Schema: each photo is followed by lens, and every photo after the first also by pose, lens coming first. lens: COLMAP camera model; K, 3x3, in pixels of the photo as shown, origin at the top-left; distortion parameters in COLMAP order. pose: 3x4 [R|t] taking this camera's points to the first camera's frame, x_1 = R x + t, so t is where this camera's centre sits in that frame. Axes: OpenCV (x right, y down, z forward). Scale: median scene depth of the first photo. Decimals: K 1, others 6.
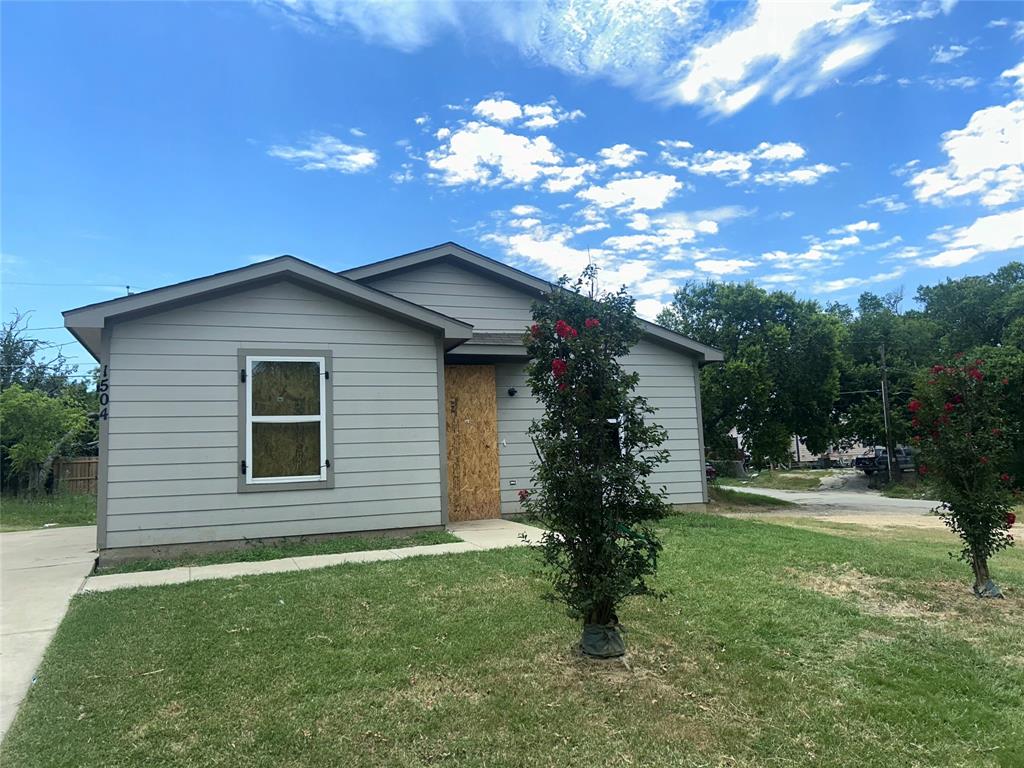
lens RADIAL K [[733.2, 0, 512.0], [0, 733.2, 384.0], [0, 0, 1]] dist [0.026717, -0.003552]
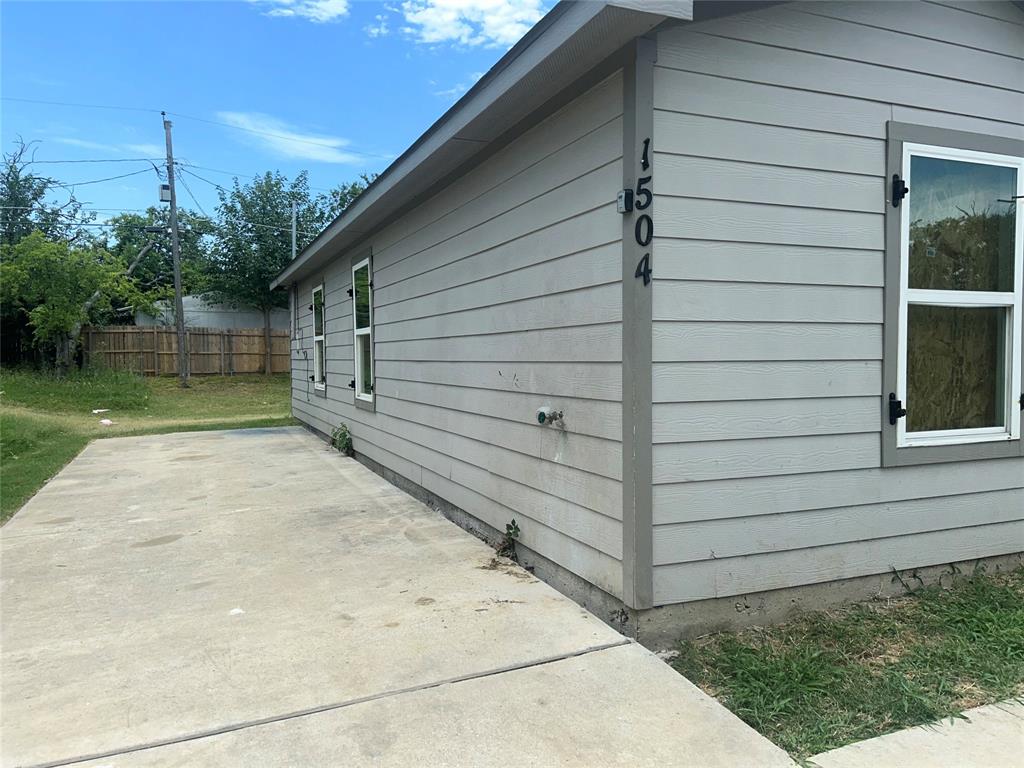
lens RADIAL K [[733.2, 0, 512.0], [0, 733.2, 384.0], [0, 0, 1]] dist [0.026717, -0.003552]
pose [[0.998808, 0.032854, 0.036095, -0.588777], [-0.038353, 0.985698, 0.164099, 0.036267], [-0.030188, -0.165288, 0.985783, 0.575150]]
